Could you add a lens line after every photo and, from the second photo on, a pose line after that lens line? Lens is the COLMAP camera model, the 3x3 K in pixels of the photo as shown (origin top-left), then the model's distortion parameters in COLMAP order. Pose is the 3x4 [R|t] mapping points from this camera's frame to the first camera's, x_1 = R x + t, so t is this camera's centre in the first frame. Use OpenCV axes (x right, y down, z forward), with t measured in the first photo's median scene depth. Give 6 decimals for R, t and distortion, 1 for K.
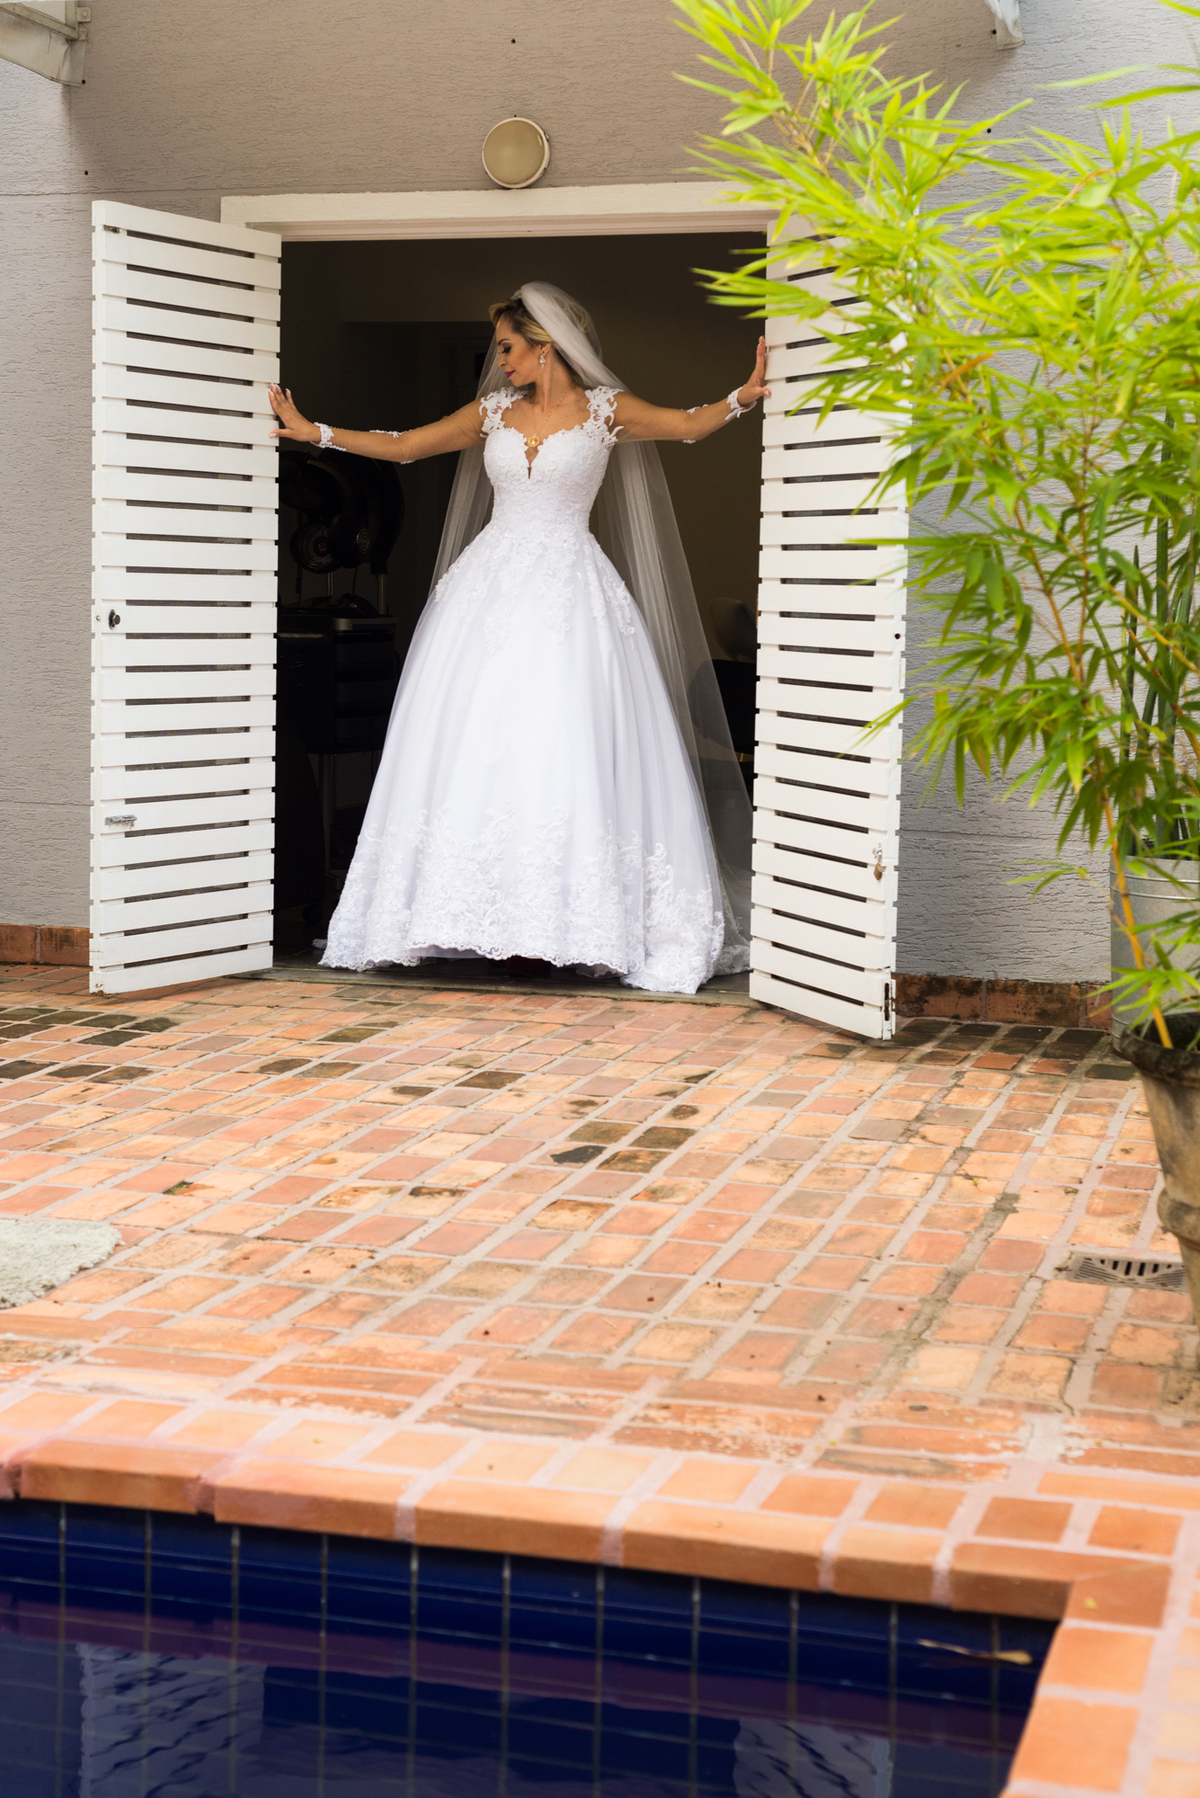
lens RADIAL K [[2829.6, 0, 600.0], [0, 2829.6, 899.0], [0, 0, 1]] dist [0.024641, 0.038825]
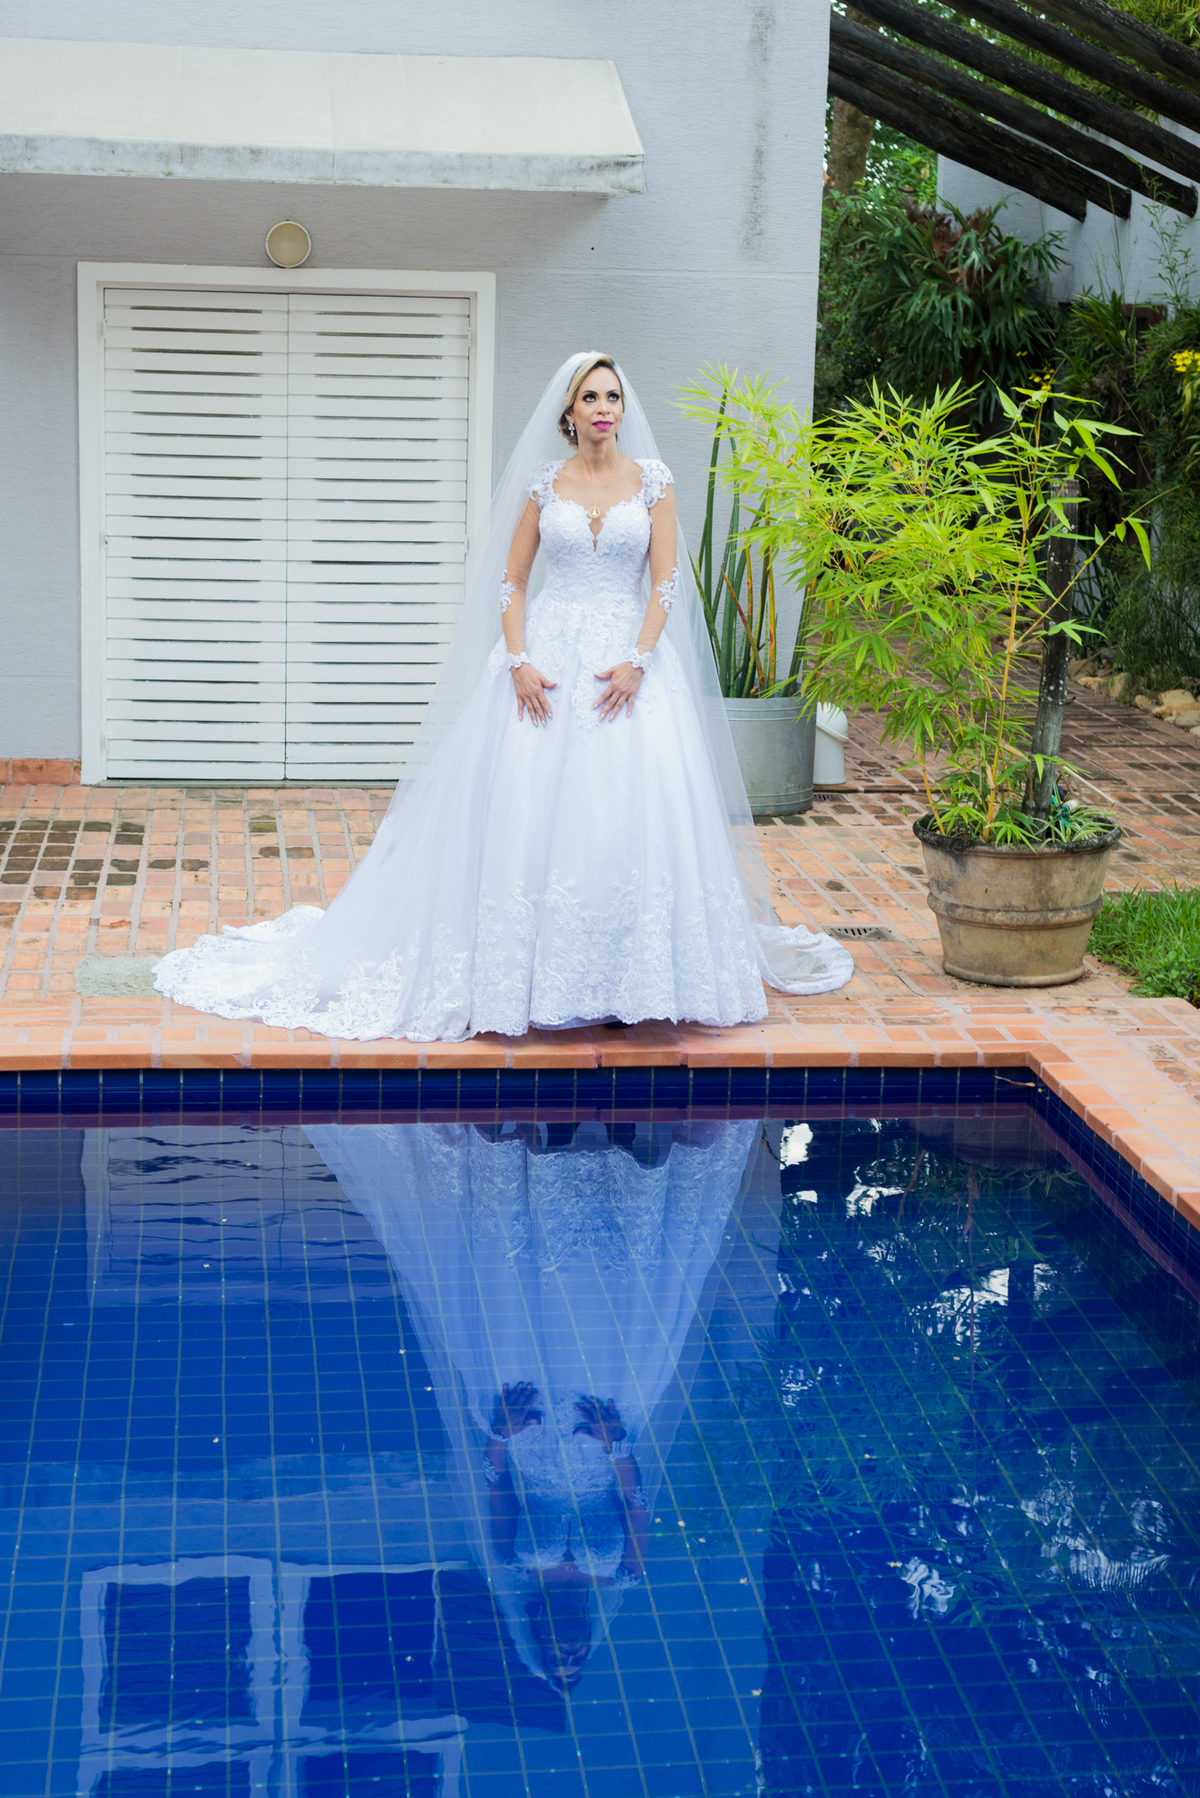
lens RADIAL K [[2829.6, 0, 600.0], [0, 2829.6, 899.0], [0, 0, 1]] dist [0.024641, 0.038825]
pose [[0.919023, -0.076629, 0.386683, -1.160440], [0.026948, 0.990842, 0.132308, -0.254829], [-0.393281, -0.111173, 0.912672, -1.204607]]
